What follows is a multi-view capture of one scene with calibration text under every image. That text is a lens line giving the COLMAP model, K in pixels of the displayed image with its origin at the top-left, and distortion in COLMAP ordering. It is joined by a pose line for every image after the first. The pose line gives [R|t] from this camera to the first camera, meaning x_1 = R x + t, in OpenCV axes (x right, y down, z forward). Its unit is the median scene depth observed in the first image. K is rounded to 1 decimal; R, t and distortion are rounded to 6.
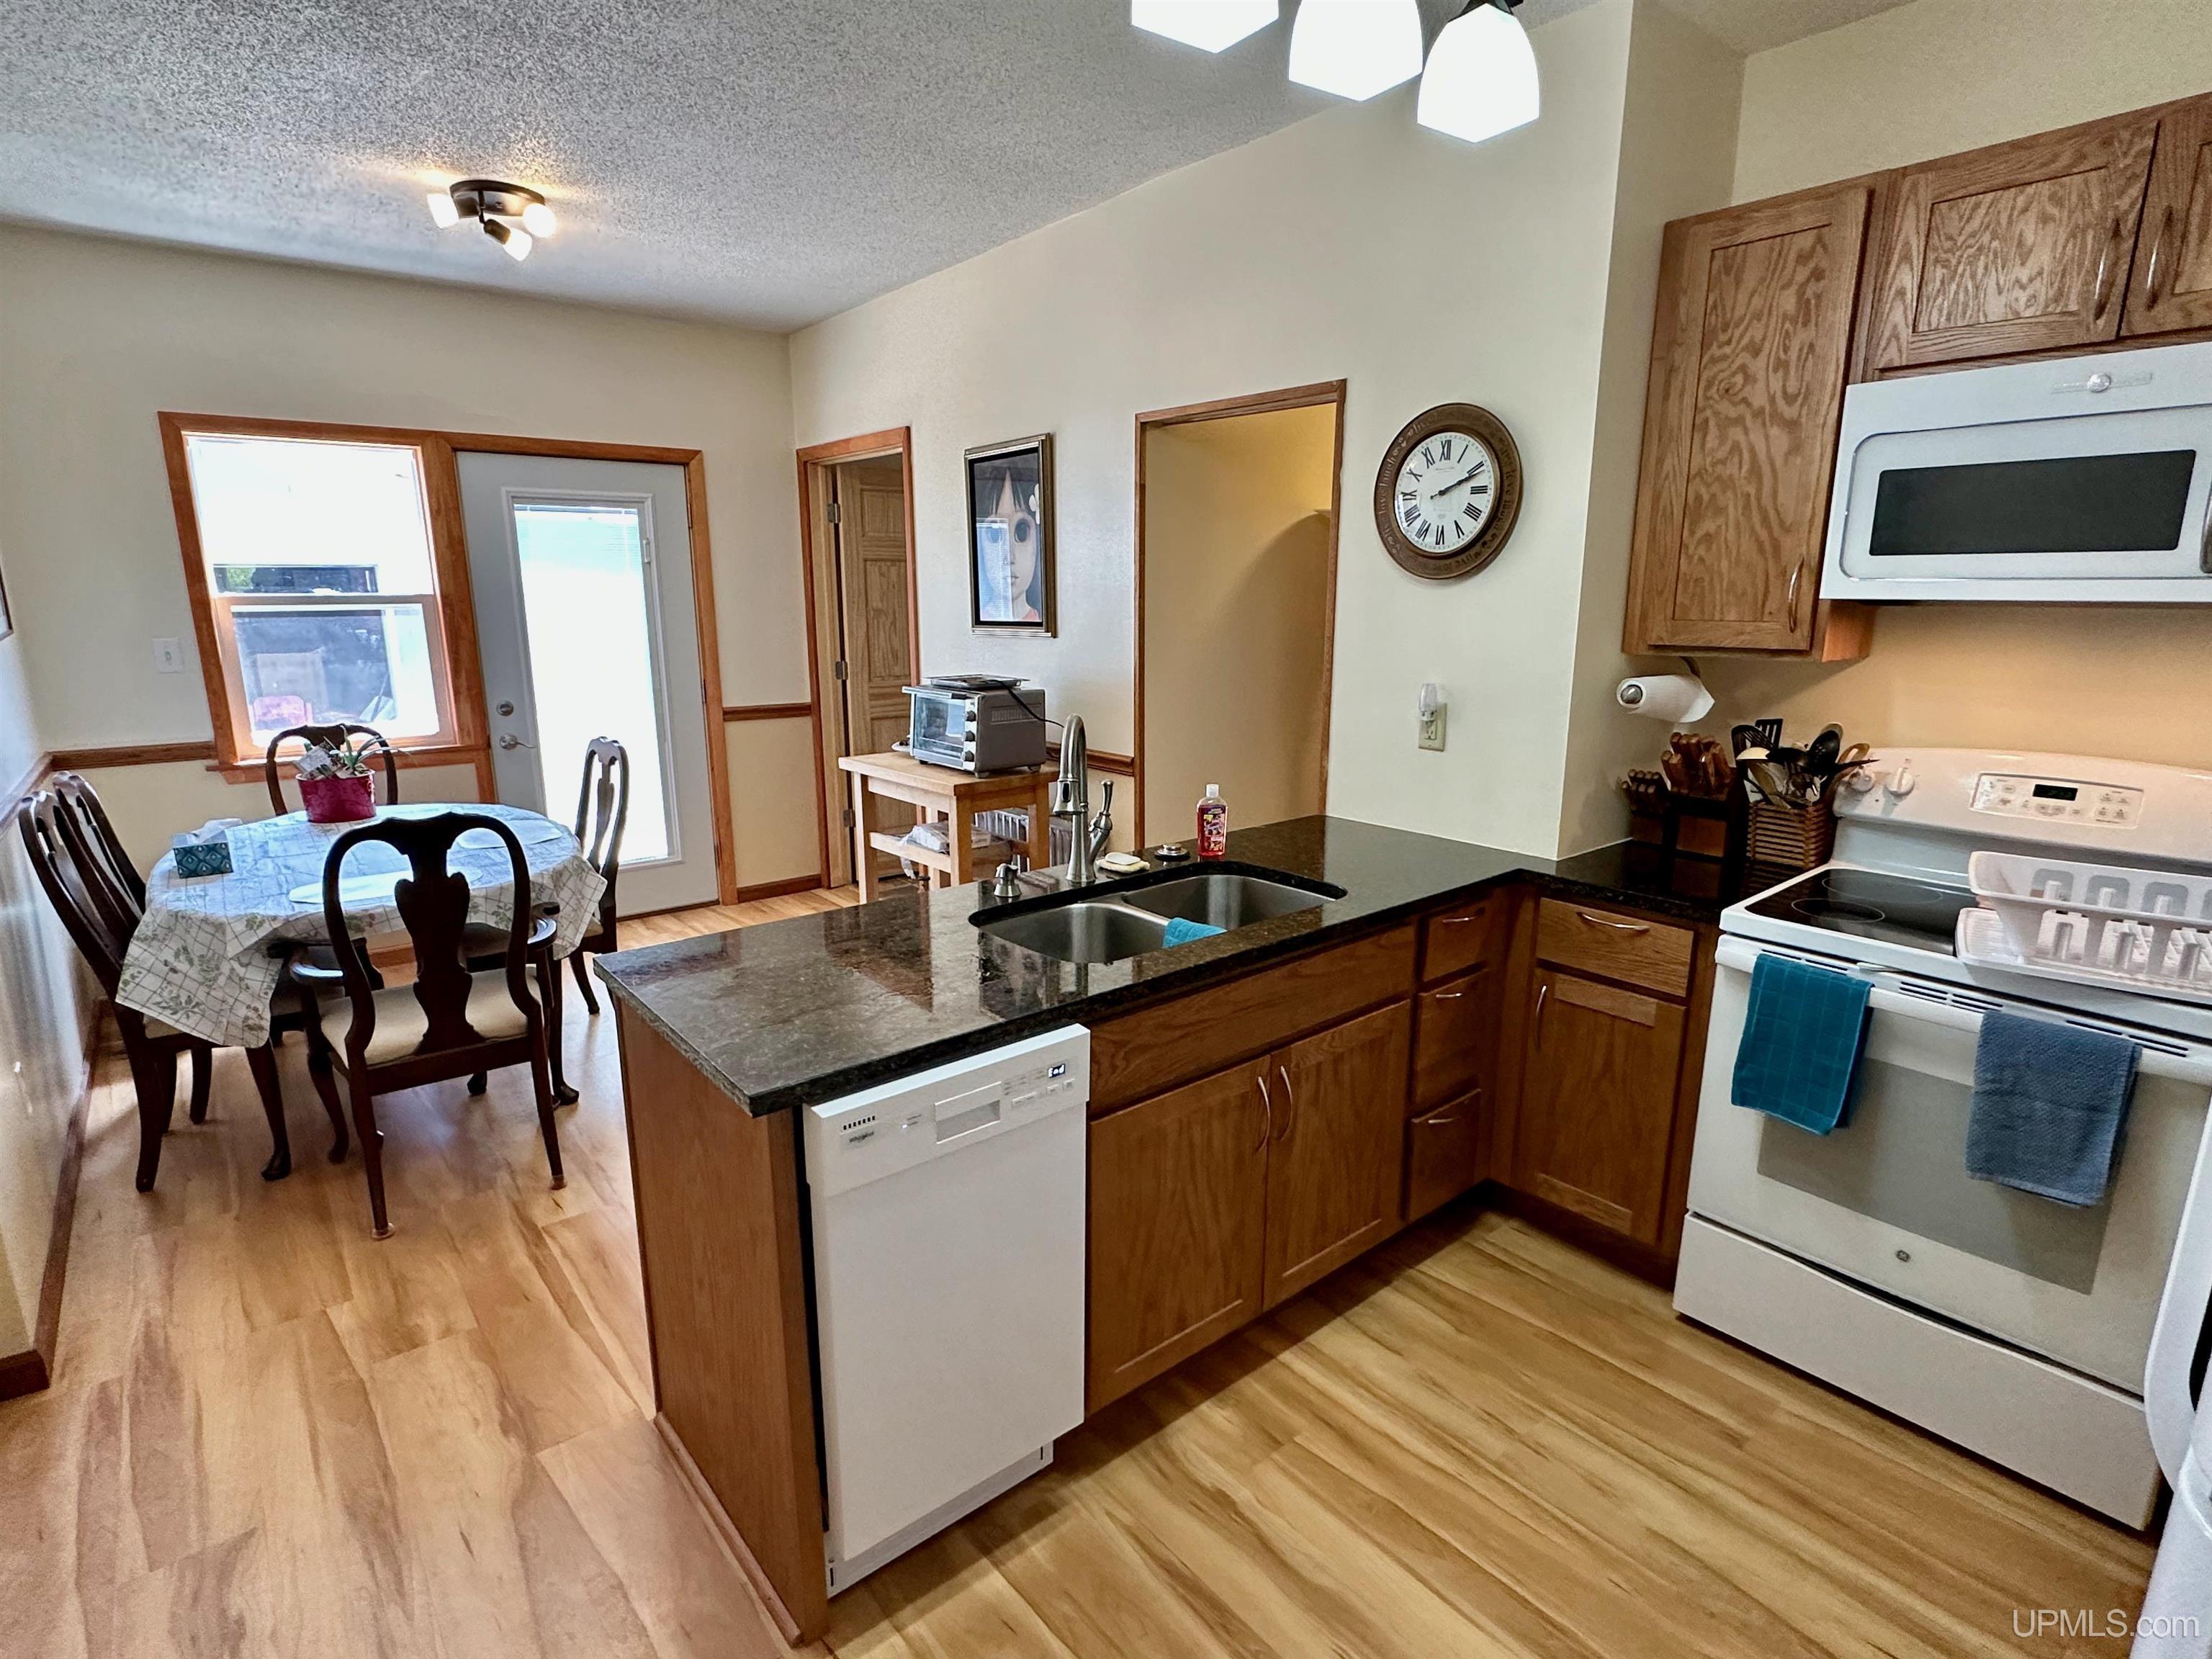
lens RADIAL K [[1122.0, 0, 1101.9], [0, 1122.0, 826.0], [0, 0, 1]] dist [-0.004931, 0.000082]
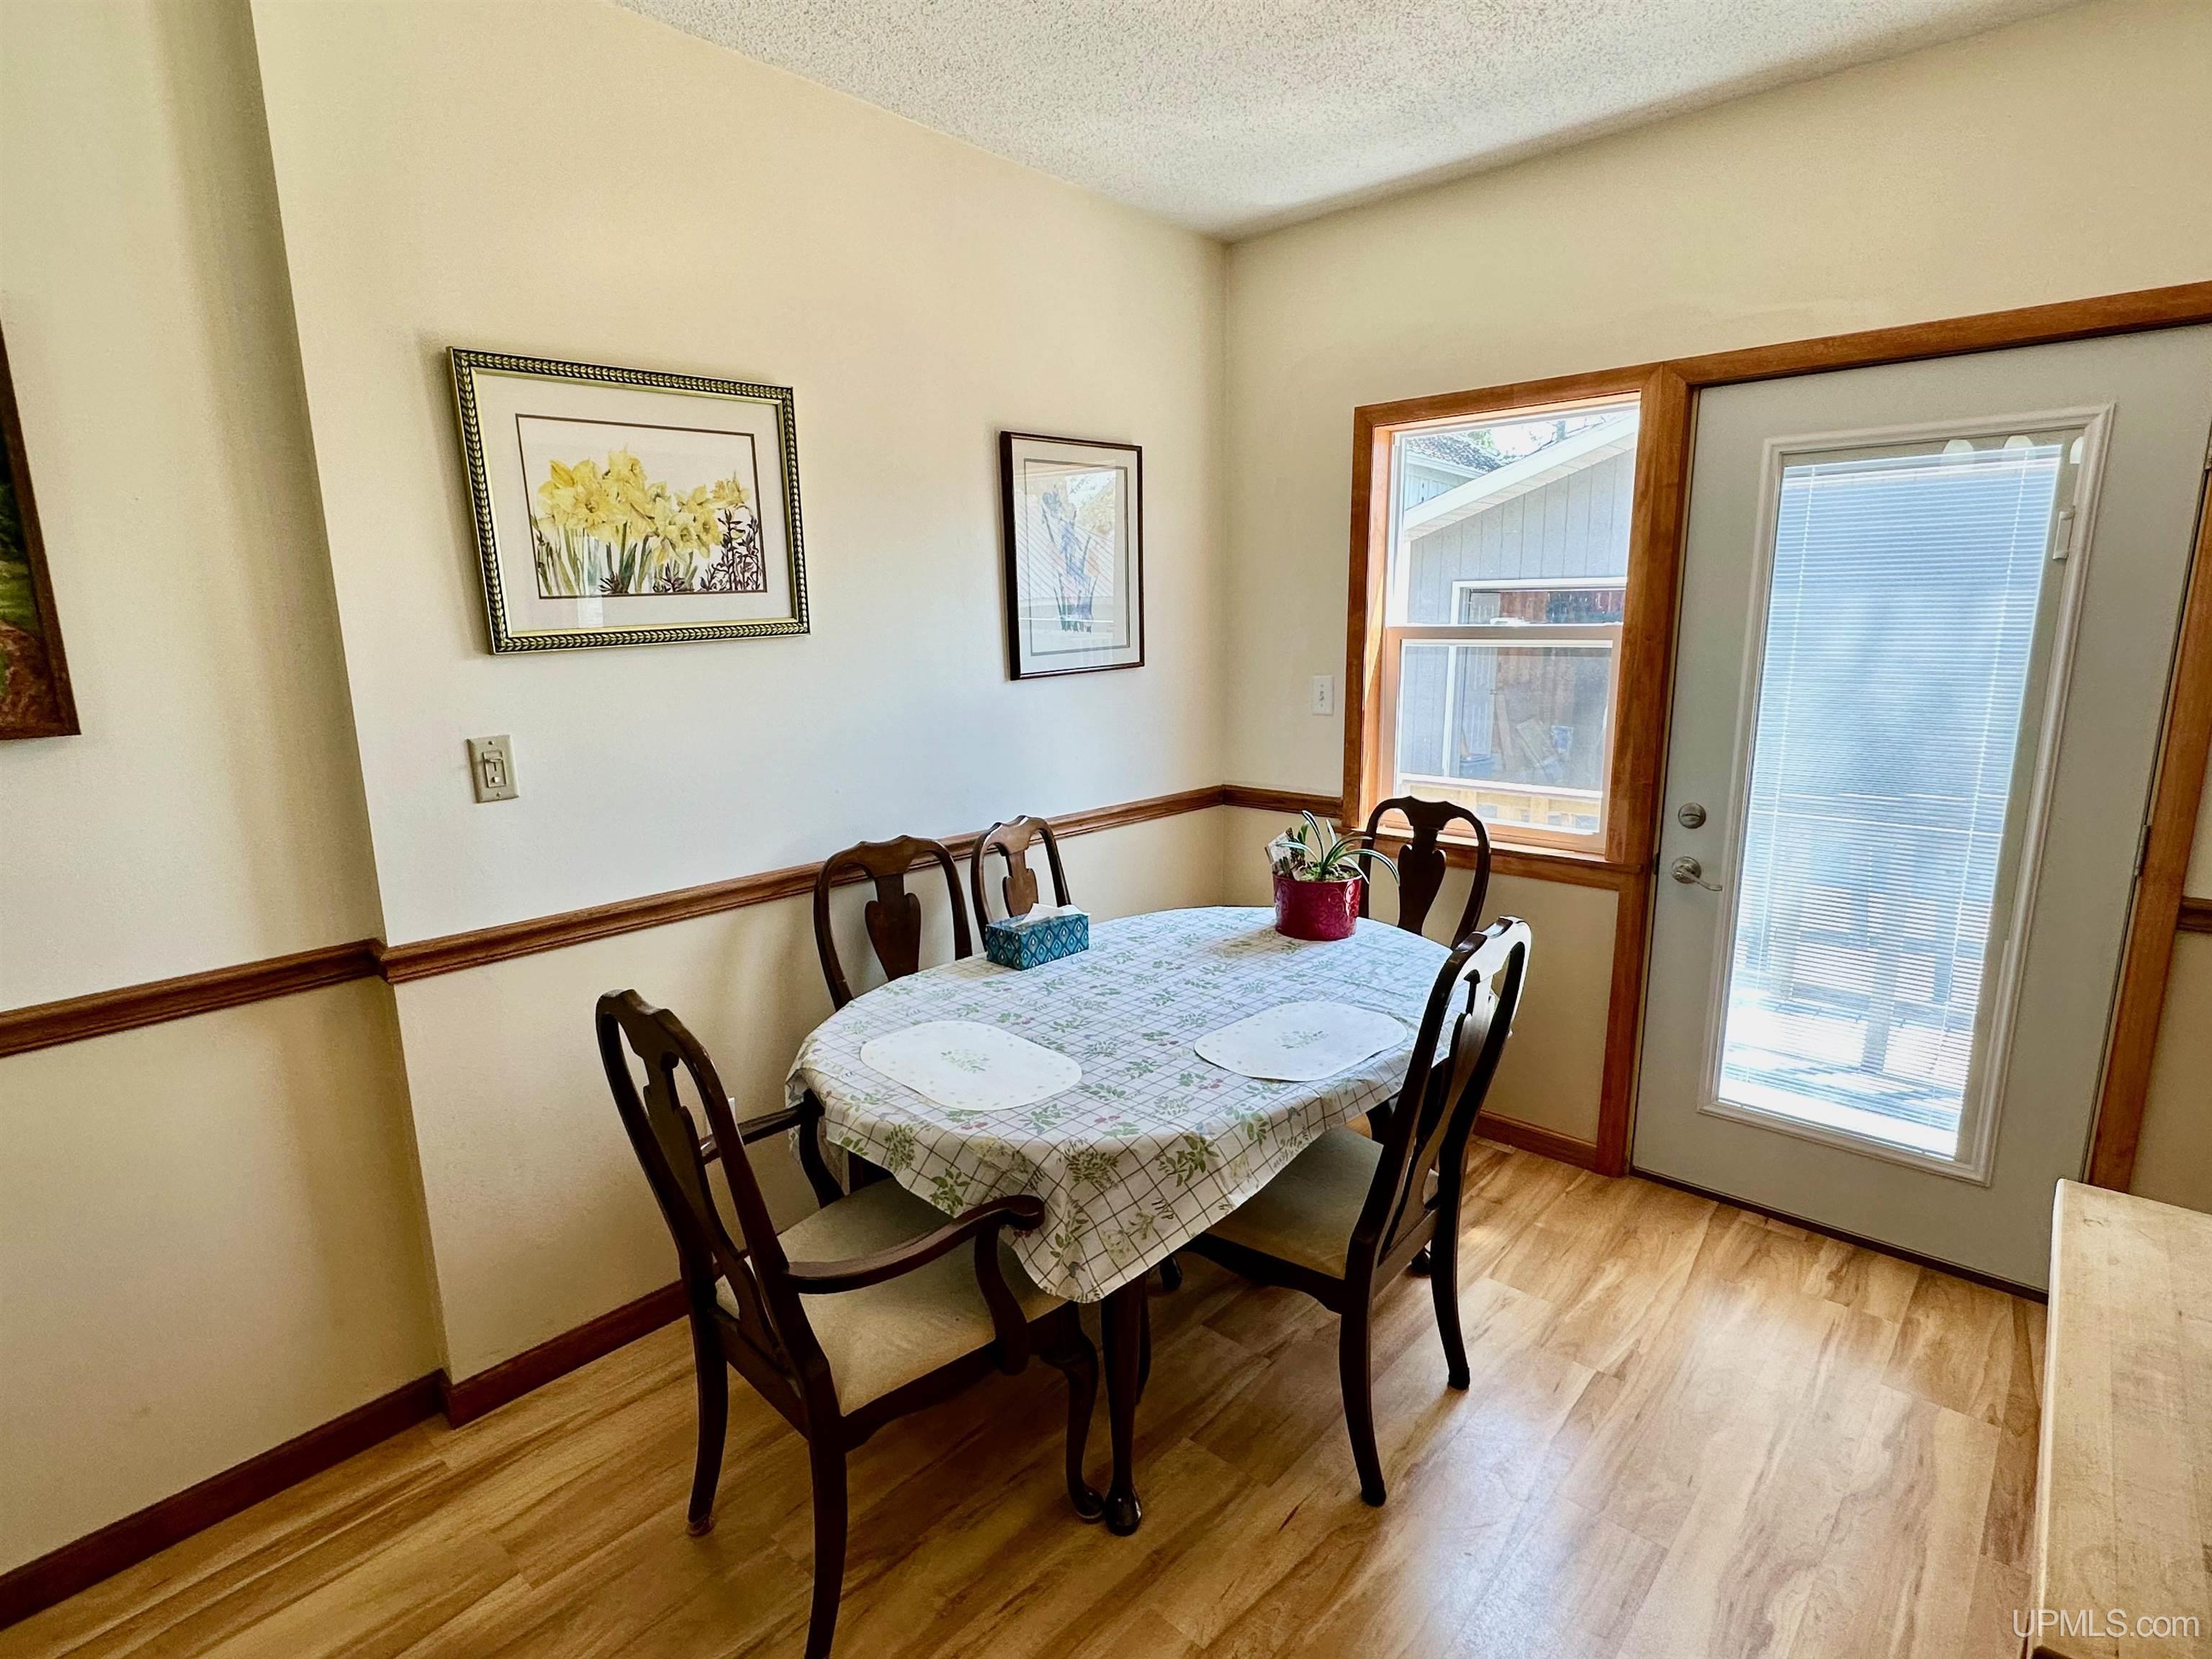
lens RADIAL K [[1122.0, 0, 1108.5], [0, 1122.0, 837.2], [0, 0, 1]] dist [-0.004931, 0.000082]
pose [[0.143318, 0.196784, -0.969916, 0.003226], [-0.189981, 0.967277, 0.168176, -0.057120], [0.971271, 0.160163, 0.176013, 0.250019]]
